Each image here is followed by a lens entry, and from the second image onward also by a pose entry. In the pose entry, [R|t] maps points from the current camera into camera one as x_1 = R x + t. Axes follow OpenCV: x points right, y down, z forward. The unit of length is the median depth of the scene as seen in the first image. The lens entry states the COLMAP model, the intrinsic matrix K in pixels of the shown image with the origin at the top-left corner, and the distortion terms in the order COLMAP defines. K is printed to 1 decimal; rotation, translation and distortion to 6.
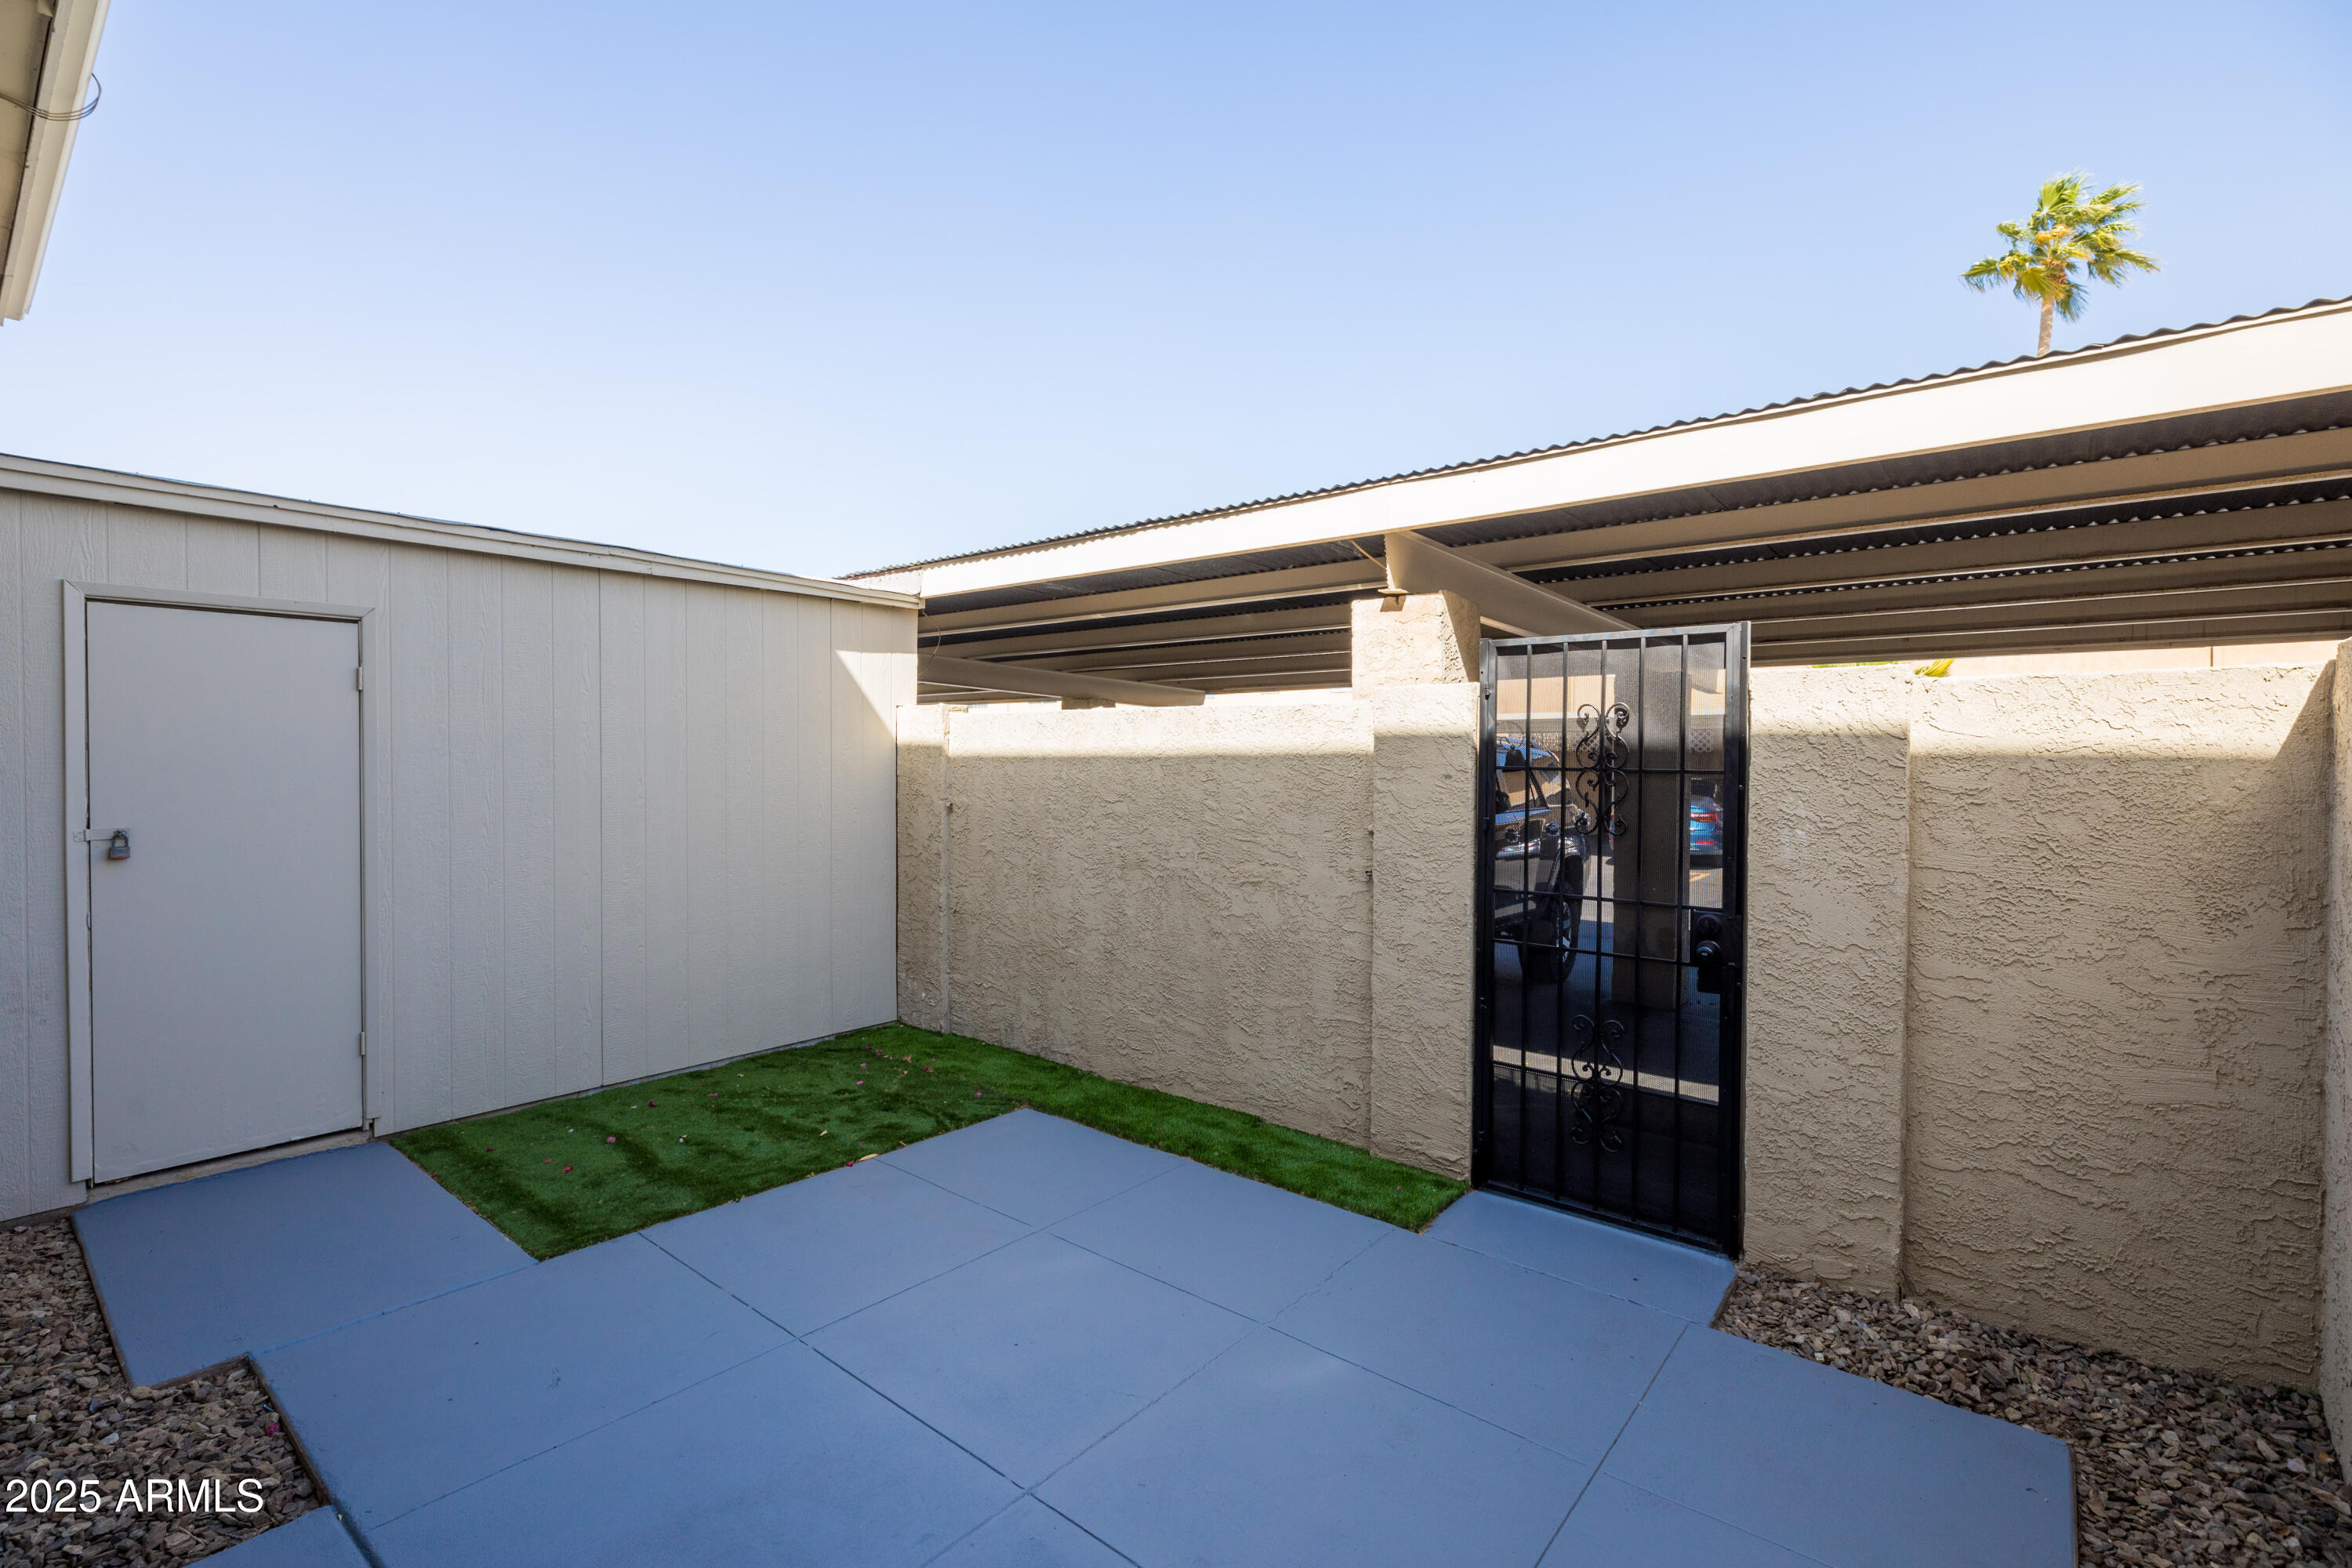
lens RADIAL K [[1041.8, 0, 1163.2], [0, 1041.8, 780.9], [0, 0, 1]] dist [0.003521, 0.000182]
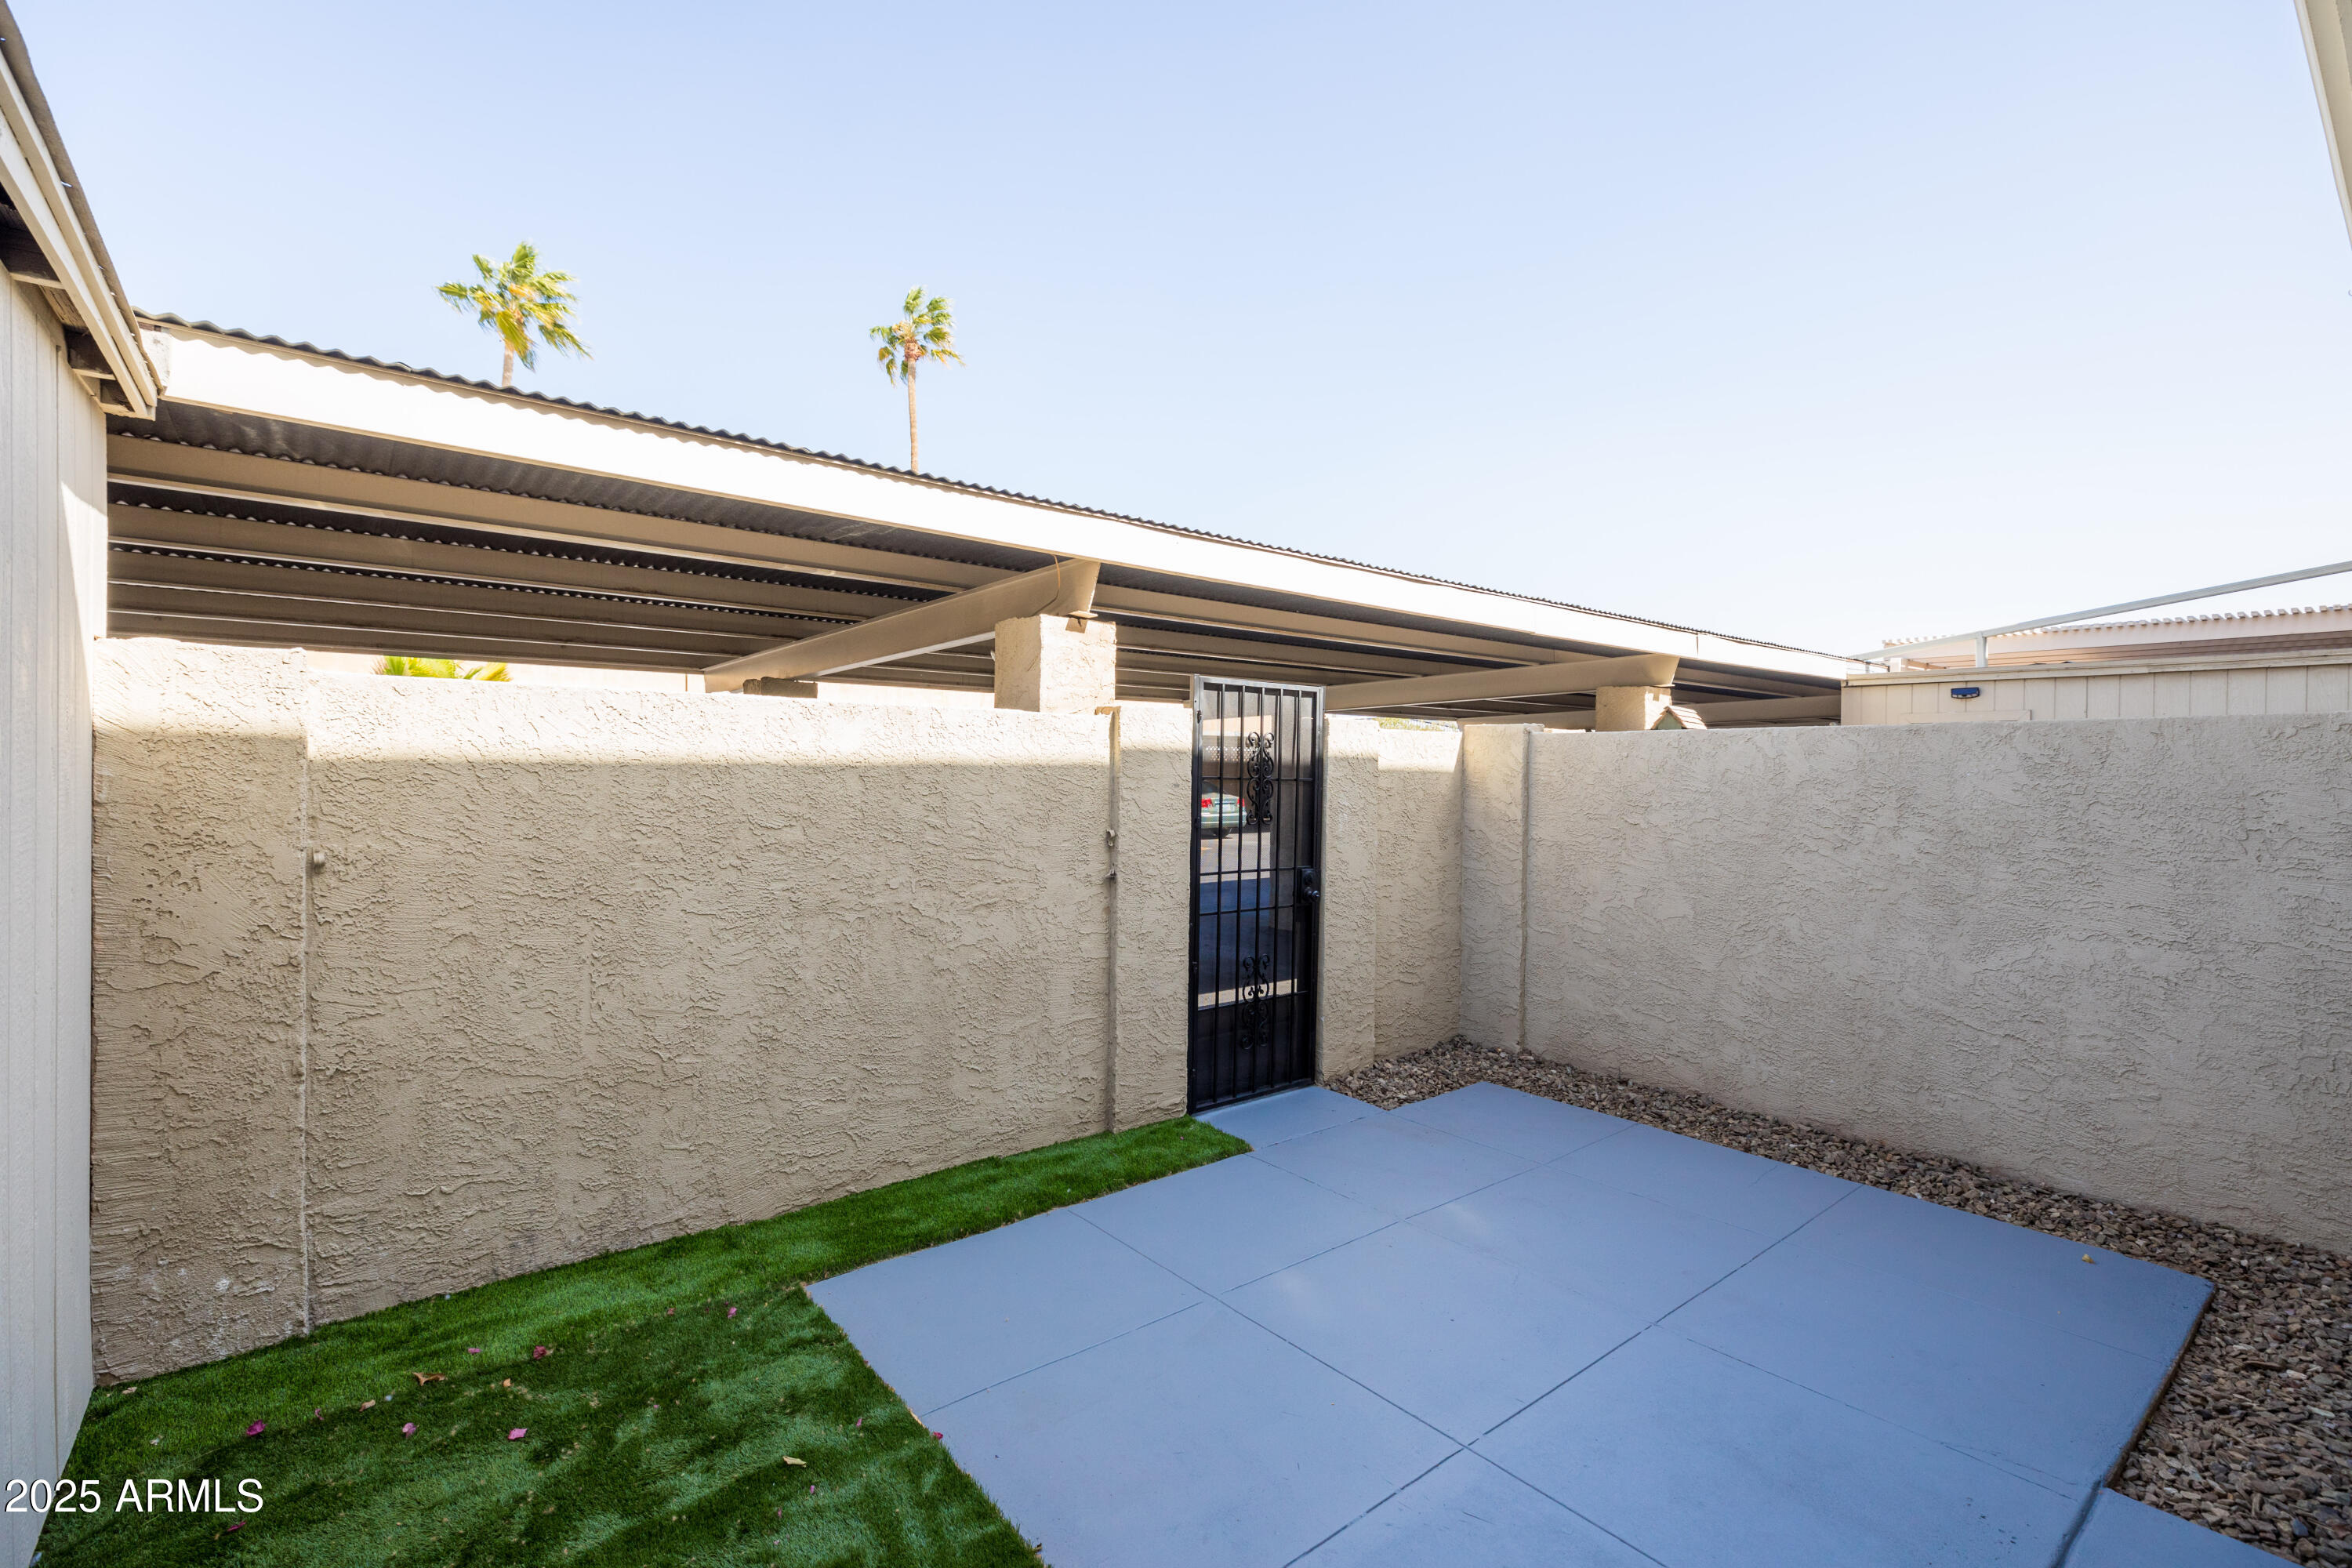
lens RADIAL K [[1041.8, 0, 1163.2], [0, 1041.8, 780.9], [0, 0, 1]] dist [0.003521, 0.000182]
pose [[0.197975, -0.014579, 0.980099, -0.780025], [0.007340, 0.999883, 0.013391, -0.021946], [-0.980180, 0.004543, 0.198059, 0.668140]]
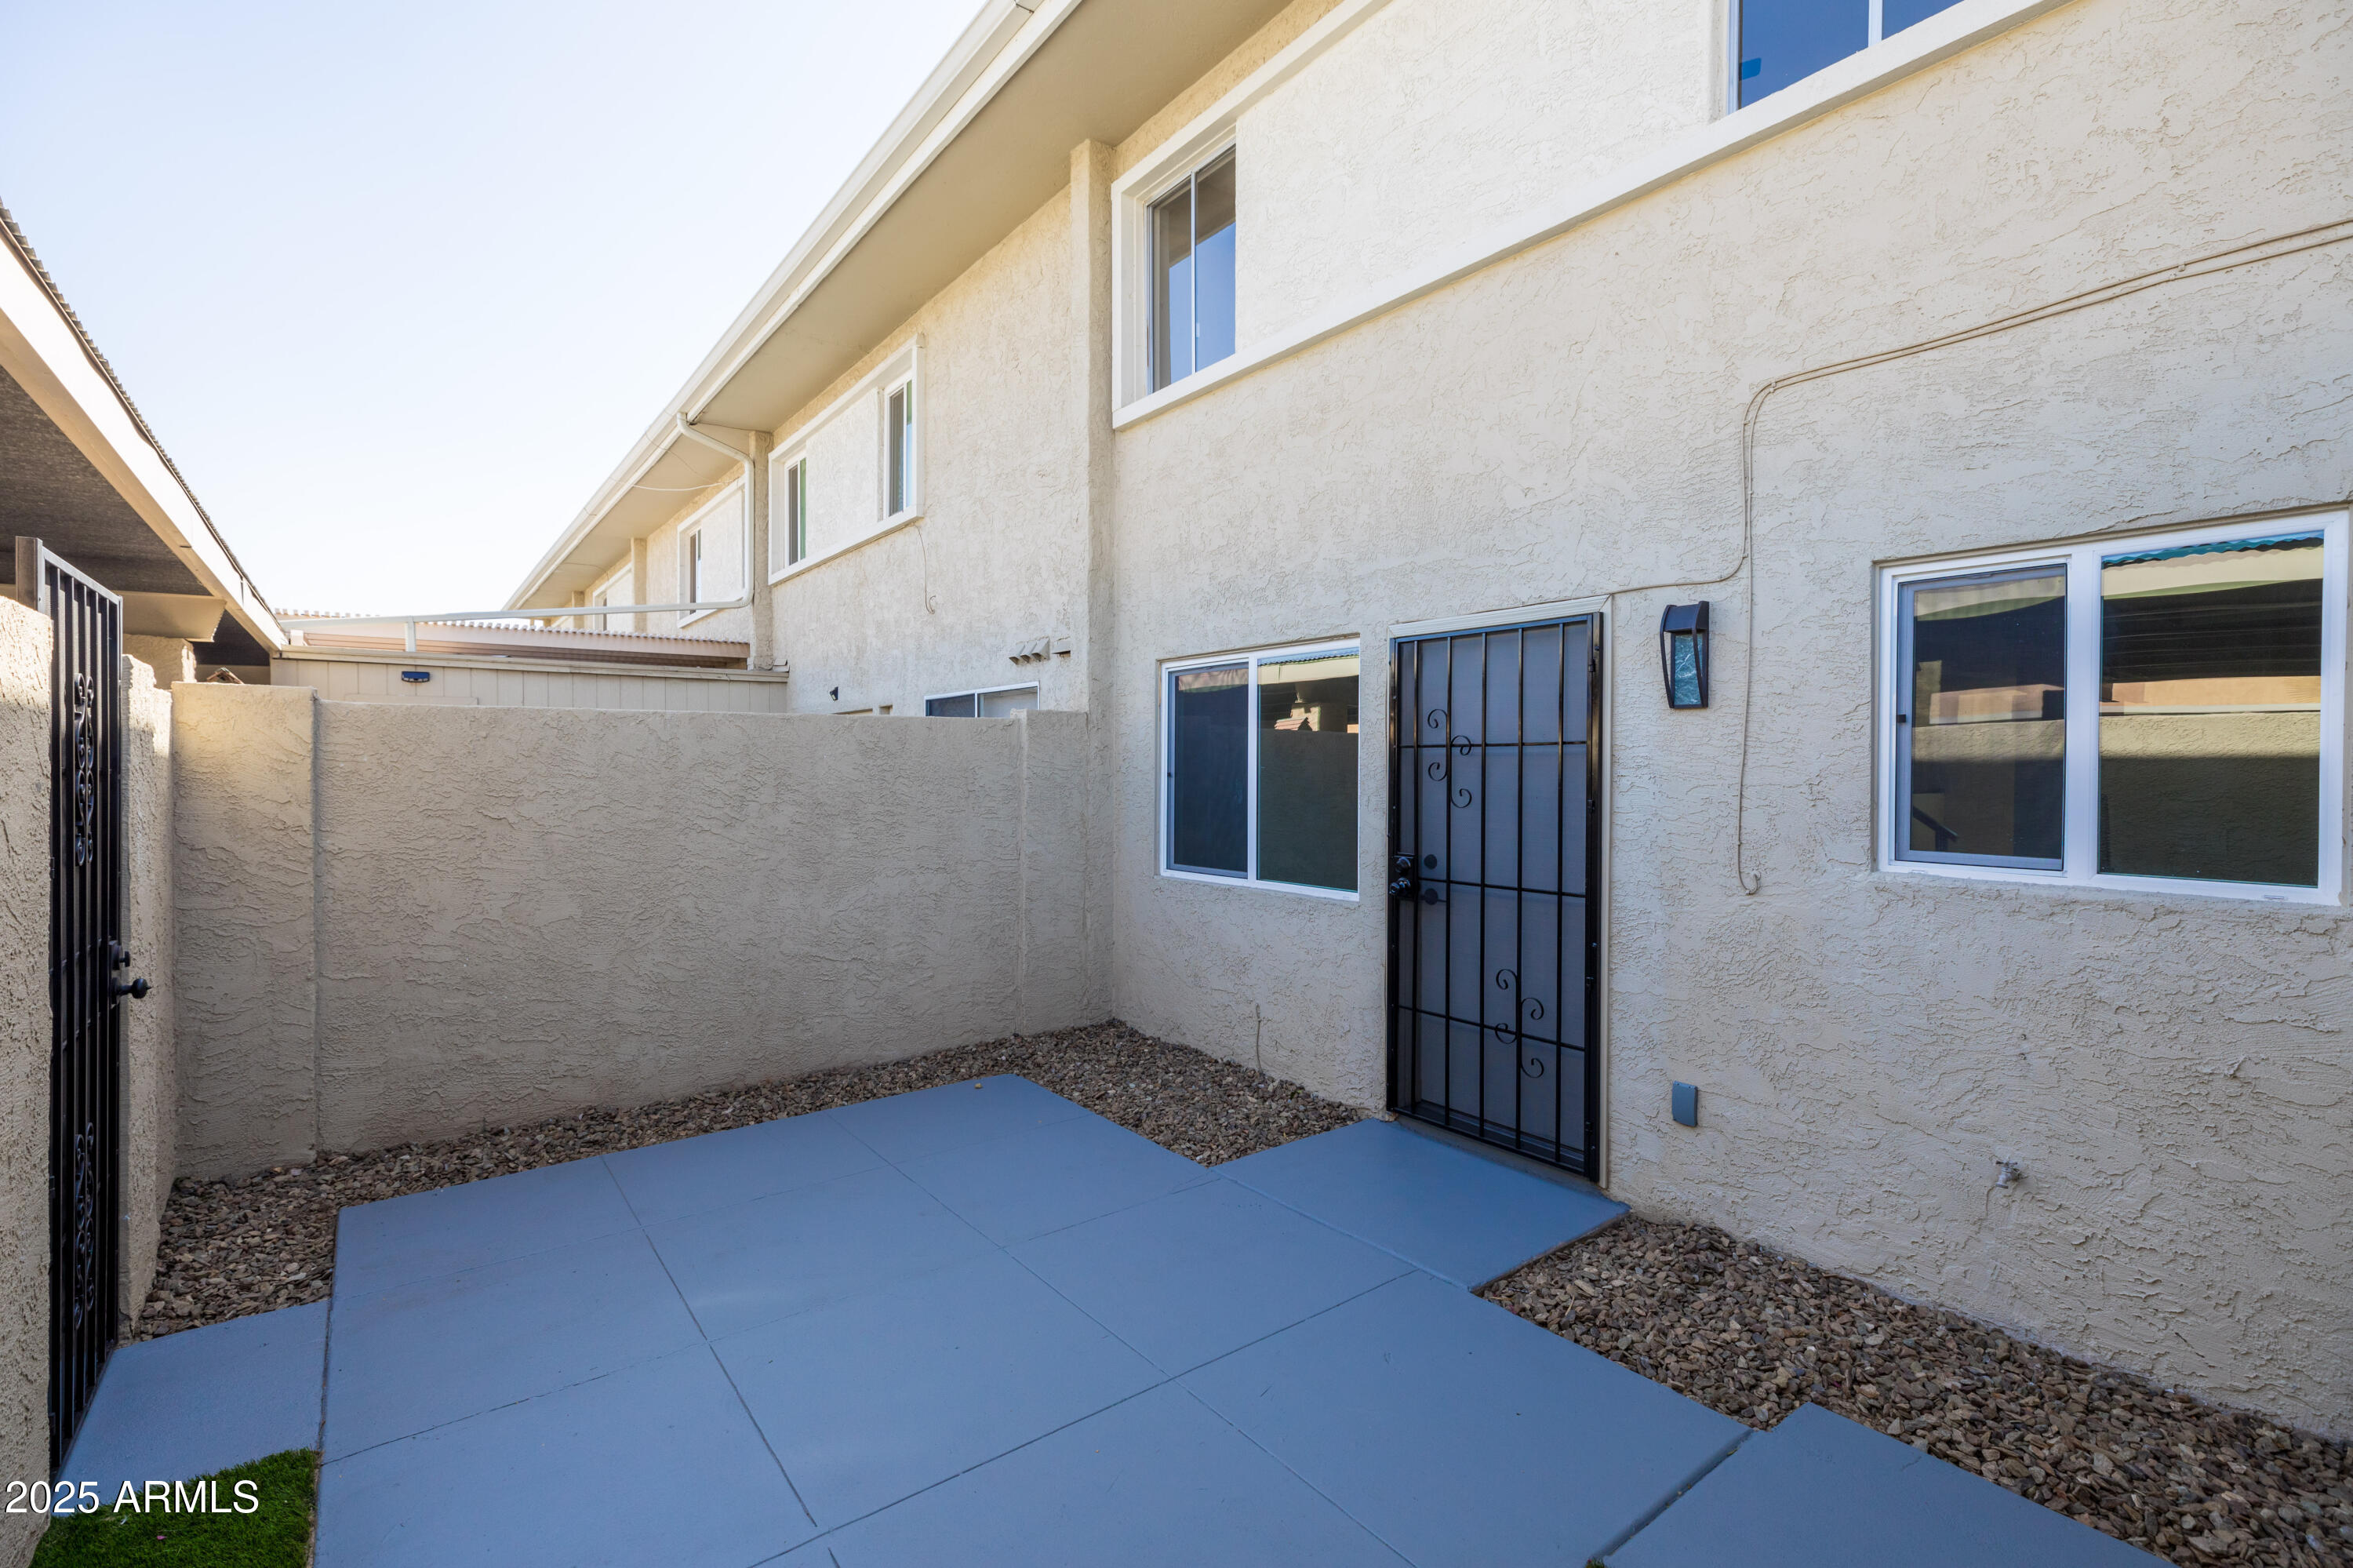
lens RADIAL K [[1059.0, 0, 1151.7], [0, 1059.0, 770.8], [0, 0, 1]] dist [0.003551, 0.000400]
pose [[-0.971118, -0.006045, 0.238525, -0.346514], [-0.000258, 0.999705, 0.024285, -0.022666], [-0.238601, 0.023522, -0.970833, 1.205457]]
